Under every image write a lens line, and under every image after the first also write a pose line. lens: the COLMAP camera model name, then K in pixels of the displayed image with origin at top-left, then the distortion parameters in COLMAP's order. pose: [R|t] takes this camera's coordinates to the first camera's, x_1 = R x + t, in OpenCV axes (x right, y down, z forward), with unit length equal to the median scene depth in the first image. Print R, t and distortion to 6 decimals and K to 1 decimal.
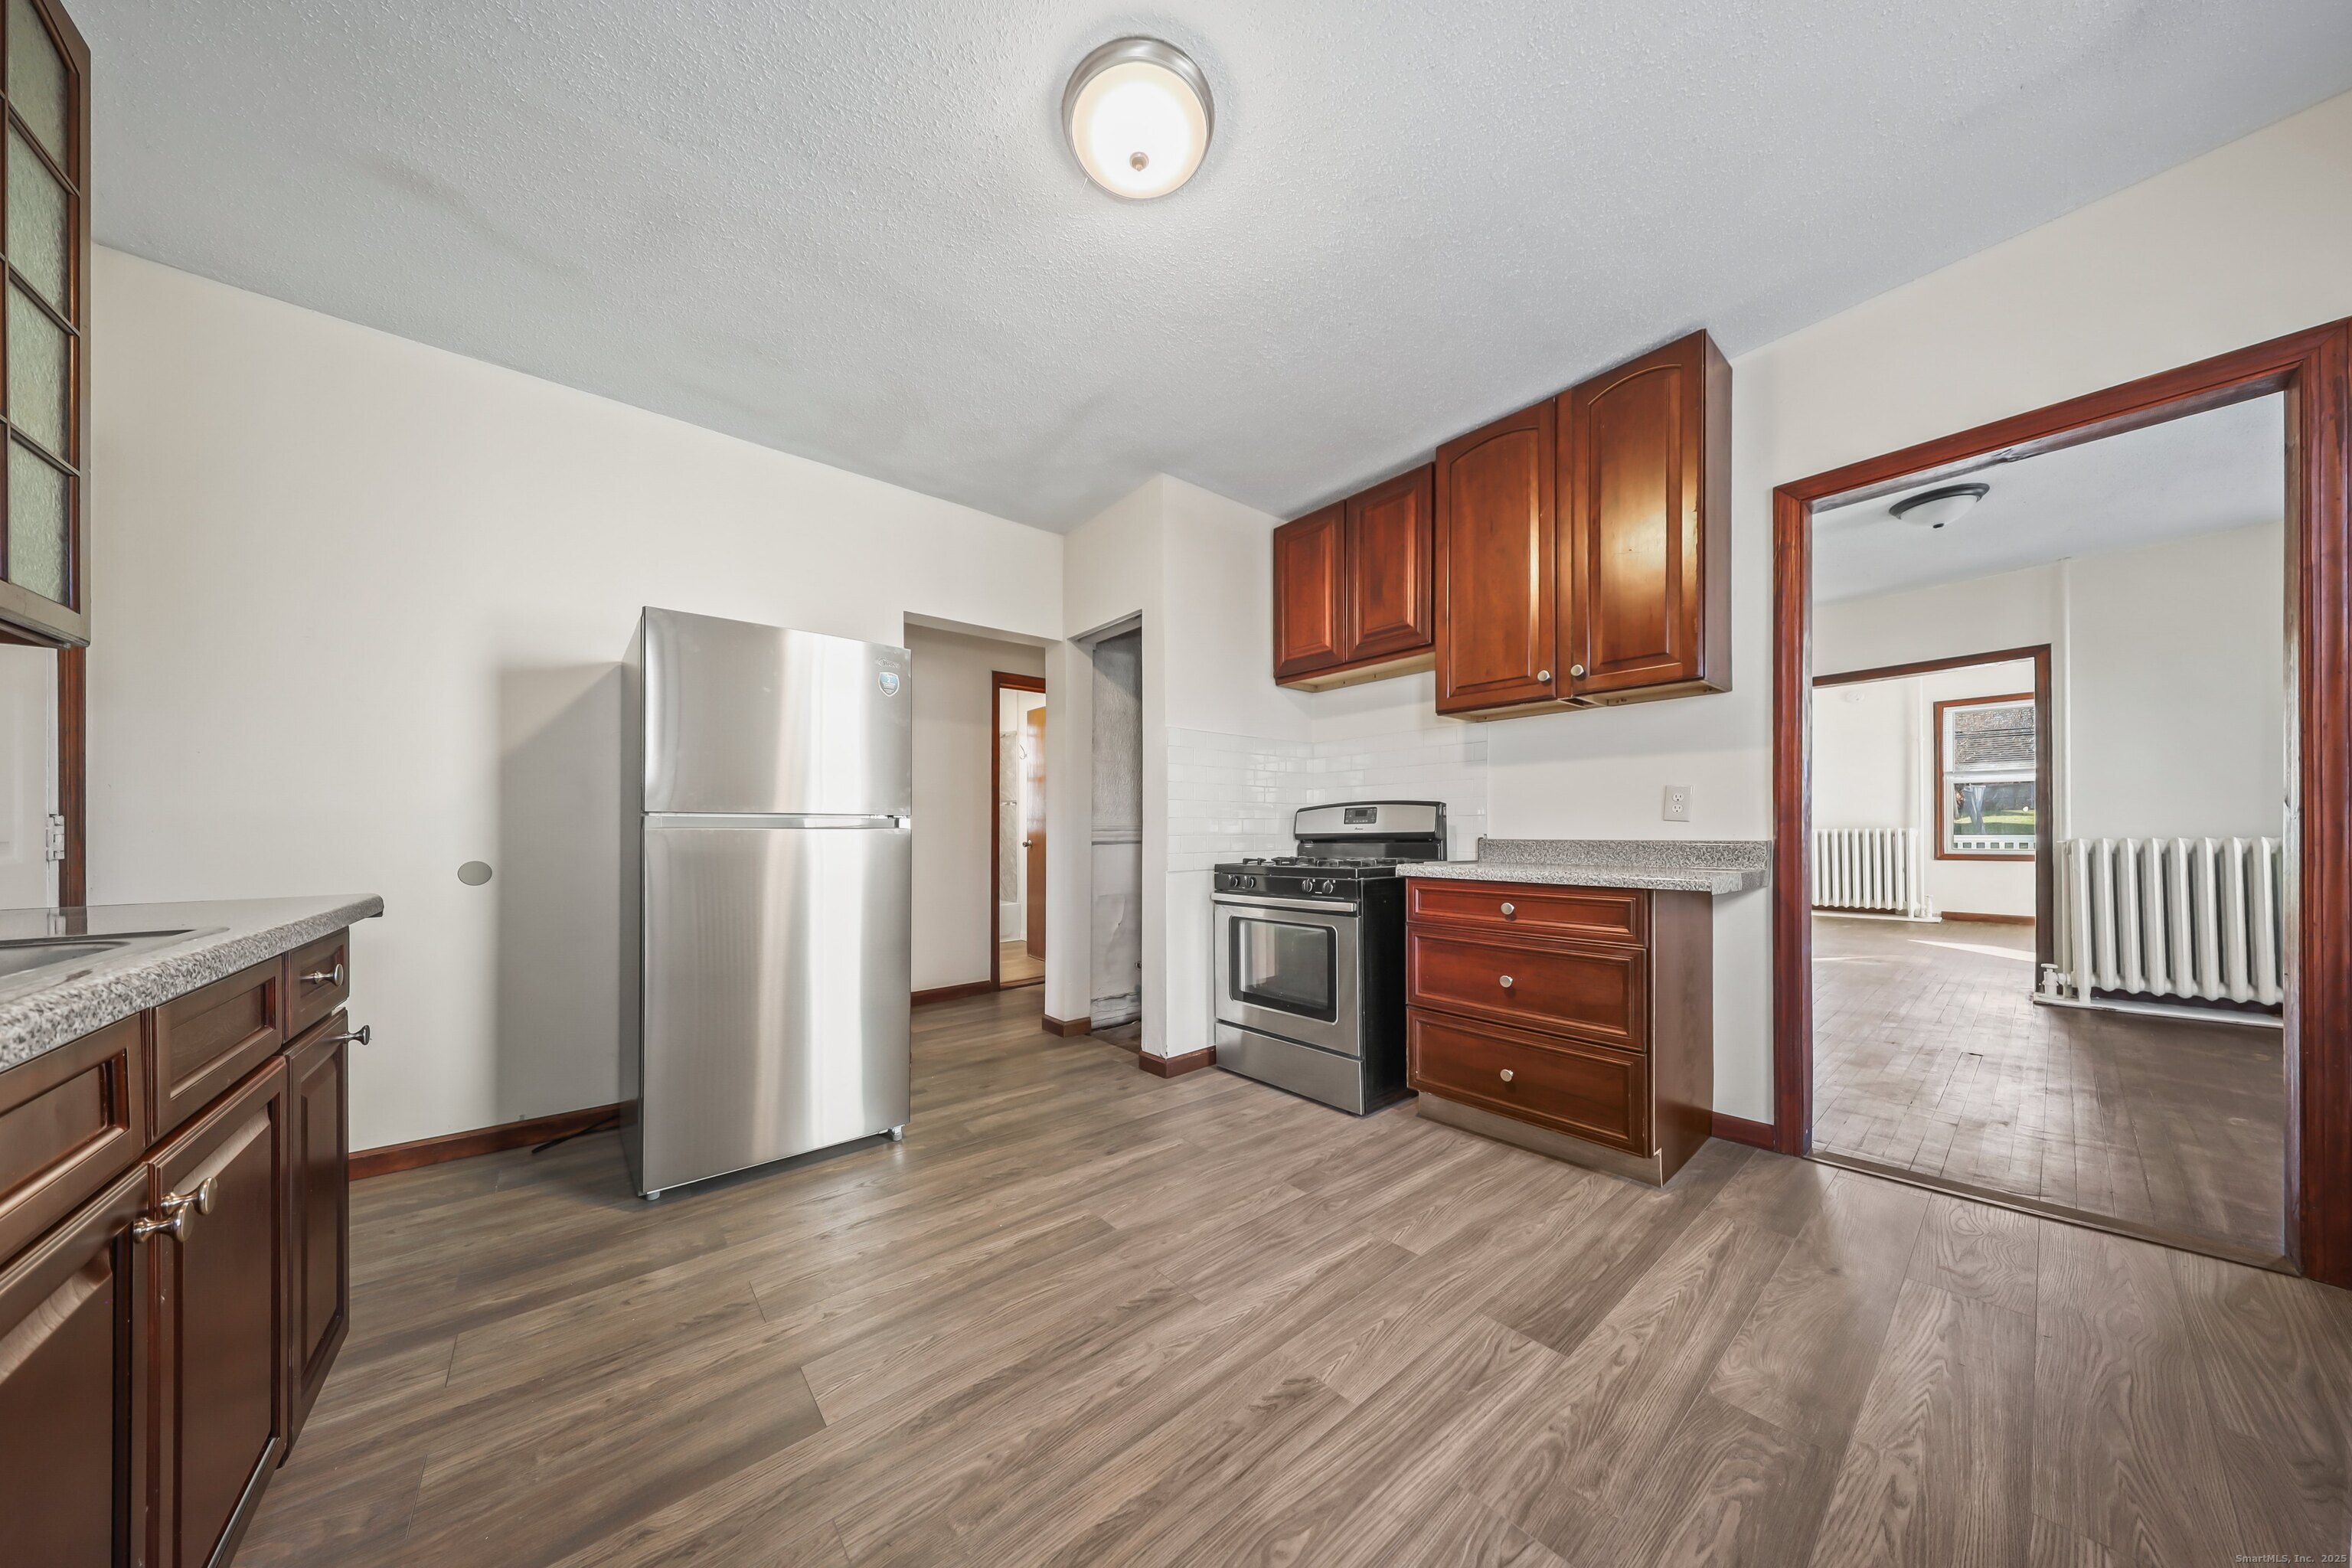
lens RADIAL K [[725.9, 0, 1168.5], [0, 725.9, 828.3], [0, 0, 1]] dist [0.001130, 0.000060]
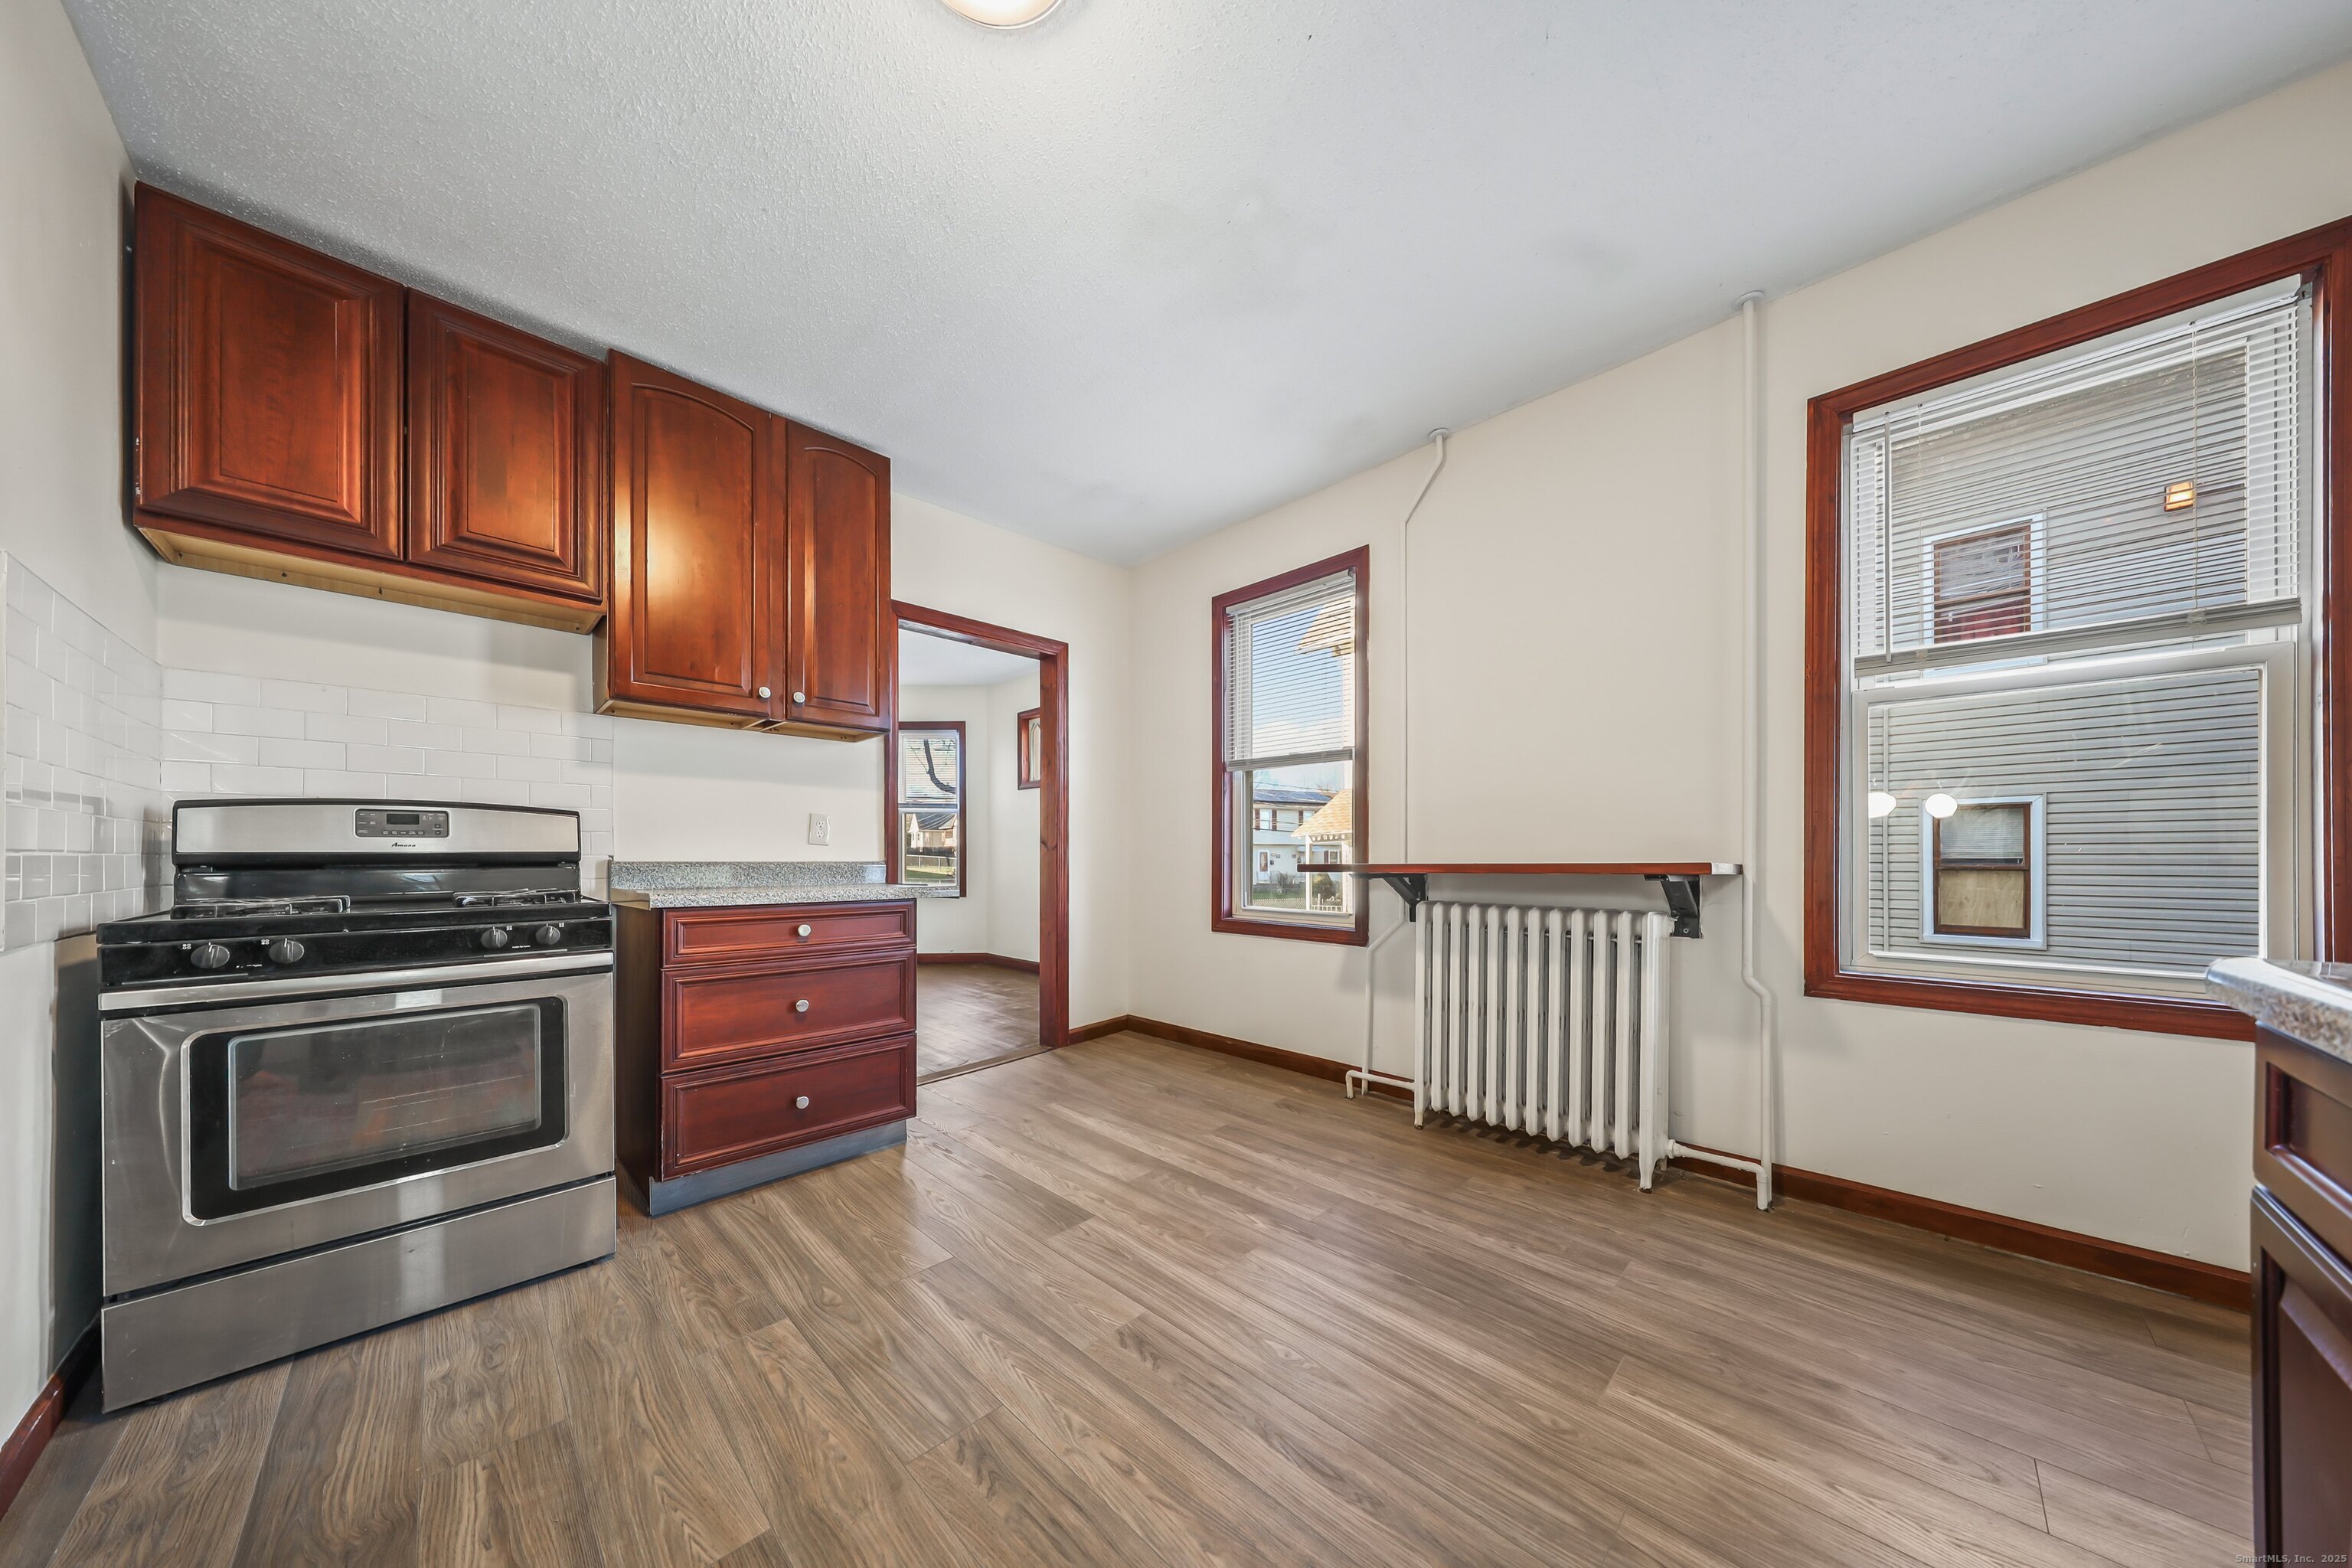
lens RADIAL K [[736.6, 0, 1160.7], [0, 736.6, 858.5], [0, 0, 1]] dist [-0.001281, -0.000018]
pose [[-0.086636, 0.007333, 0.996213, -0.714195], [-0.004474, 0.999960, -0.007750, 0.024183], [-0.996230, -0.005129, -0.086600, 0.778400]]
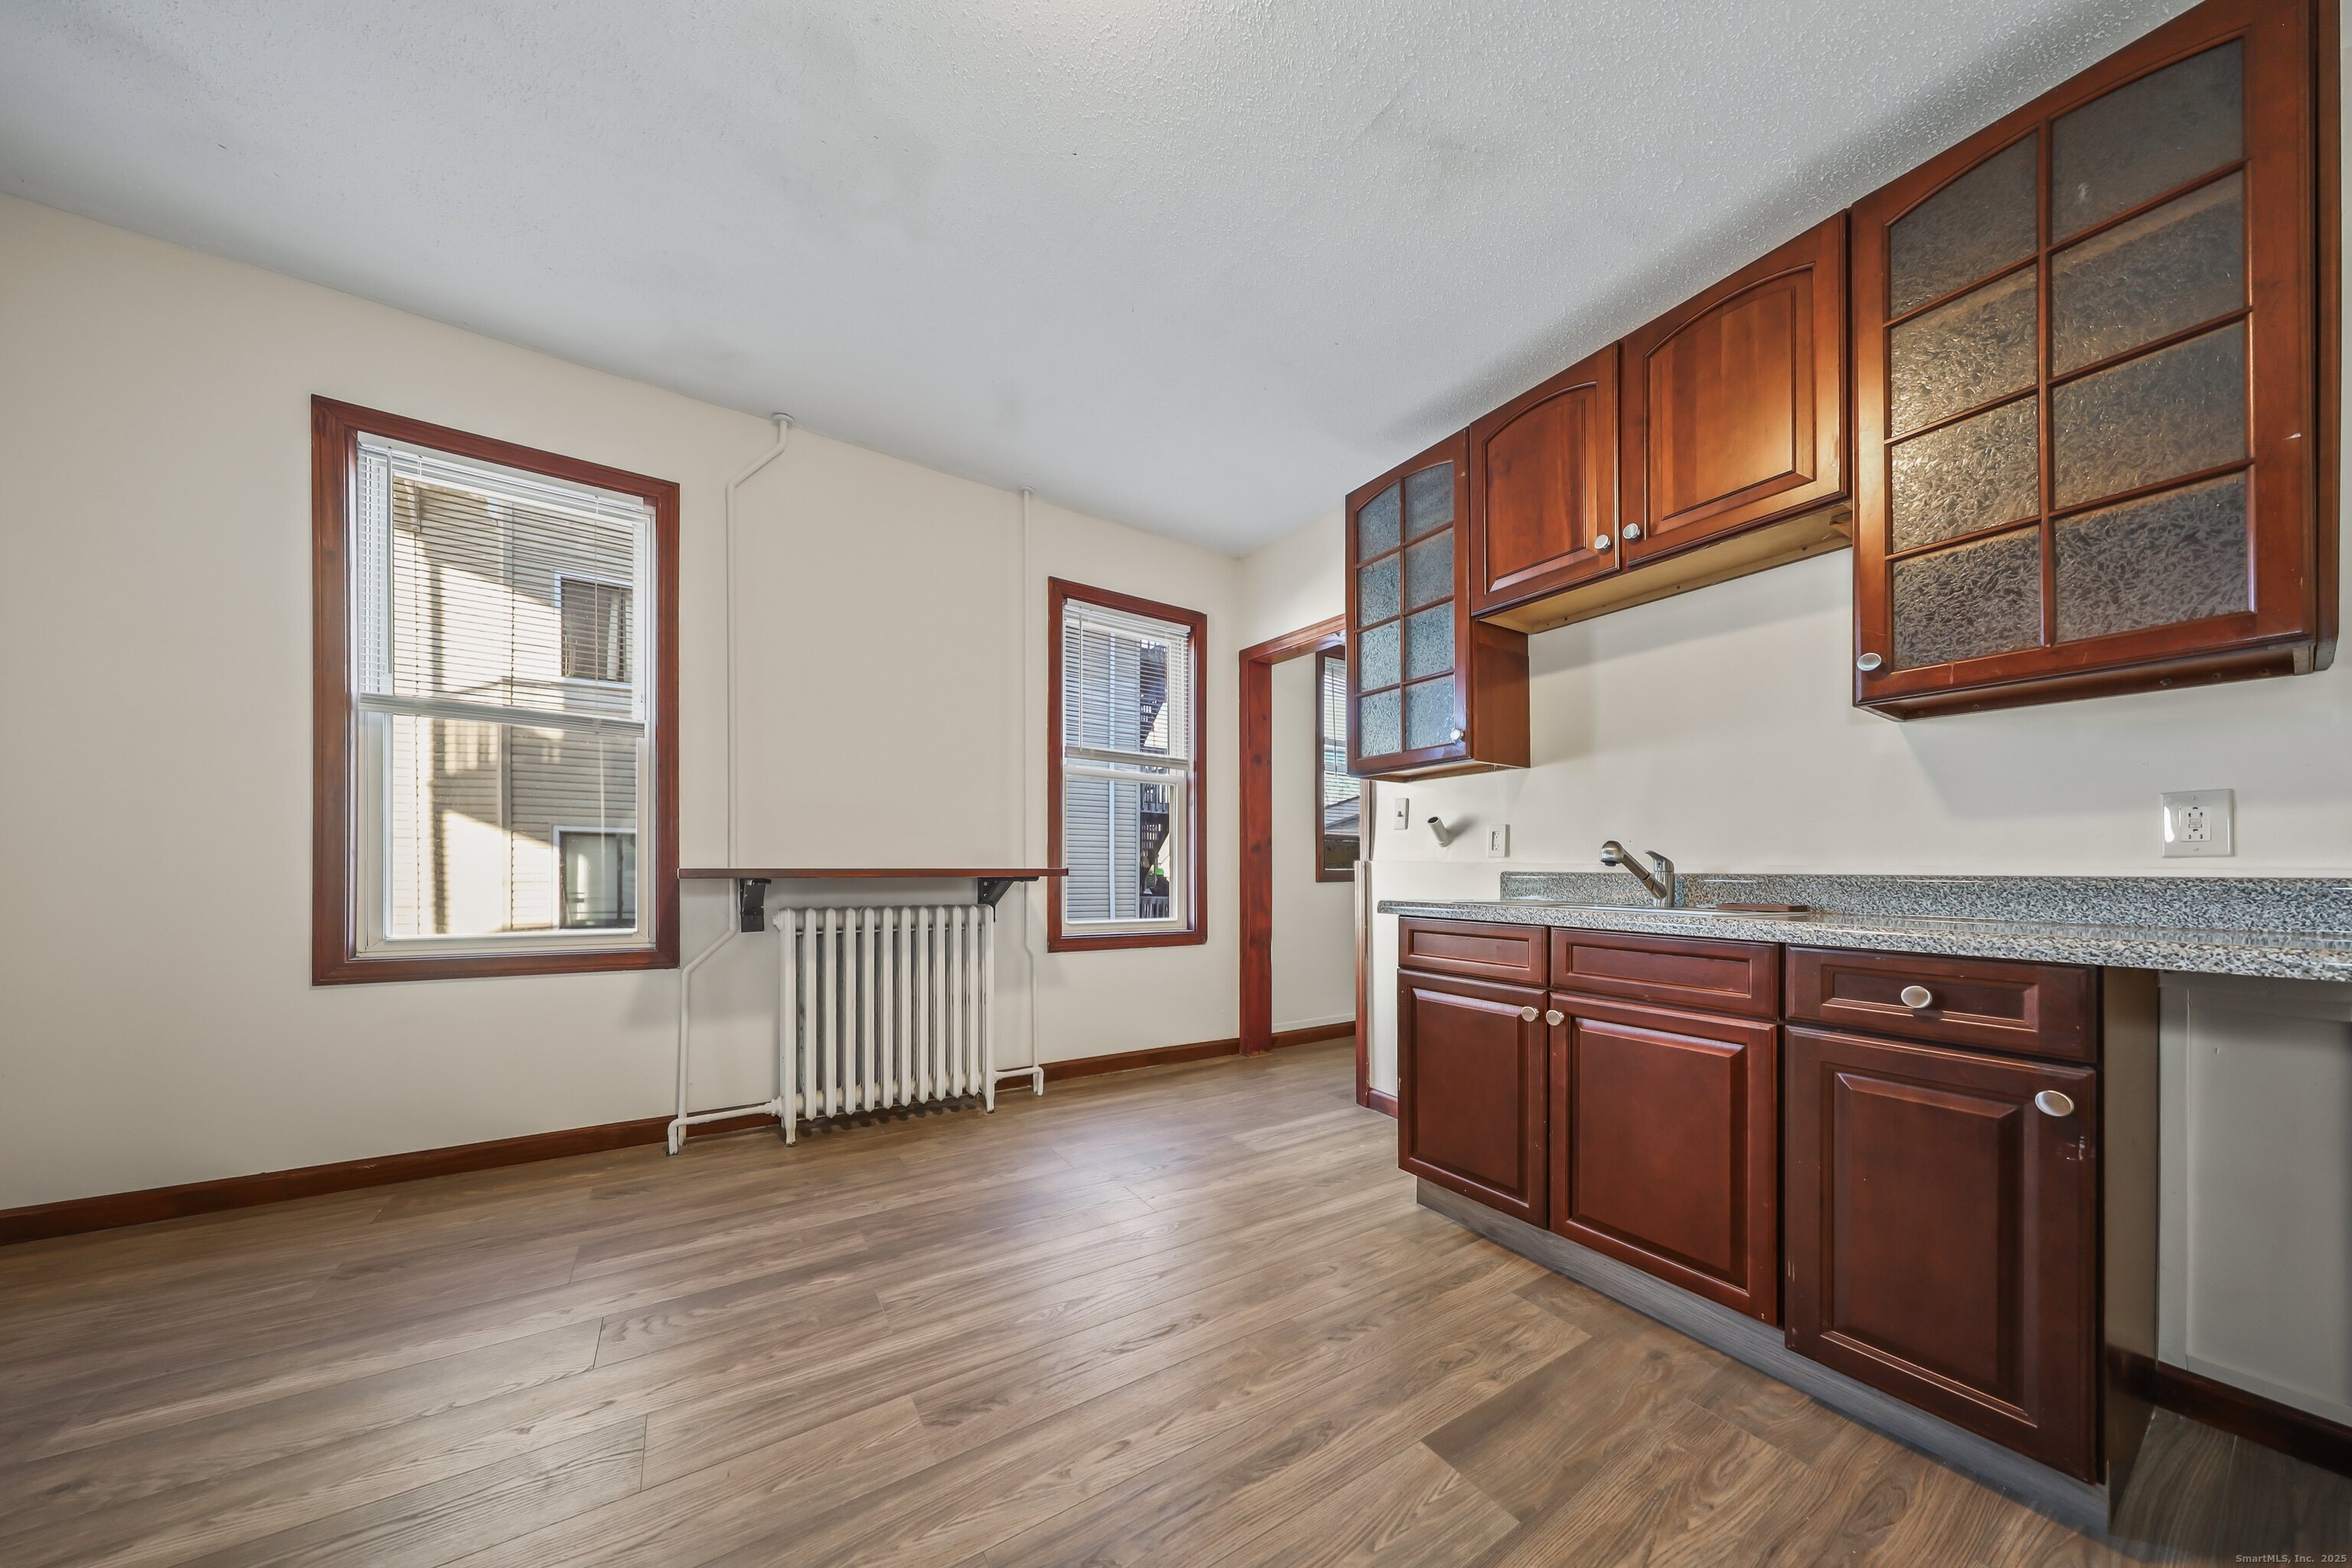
lens RADIAL K [[745.3, 0, 1164.9], [0, 745.3, 855.9], [0, 0, 1]] dist [0.012842, 0.000050]
pose [[-0.992697, -0.002958, 0.120597, -0.169731], [-0.005834, 0.999707, -0.023501, 0.027789], [-0.120492, -0.024033, -0.992423, 1.465651]]
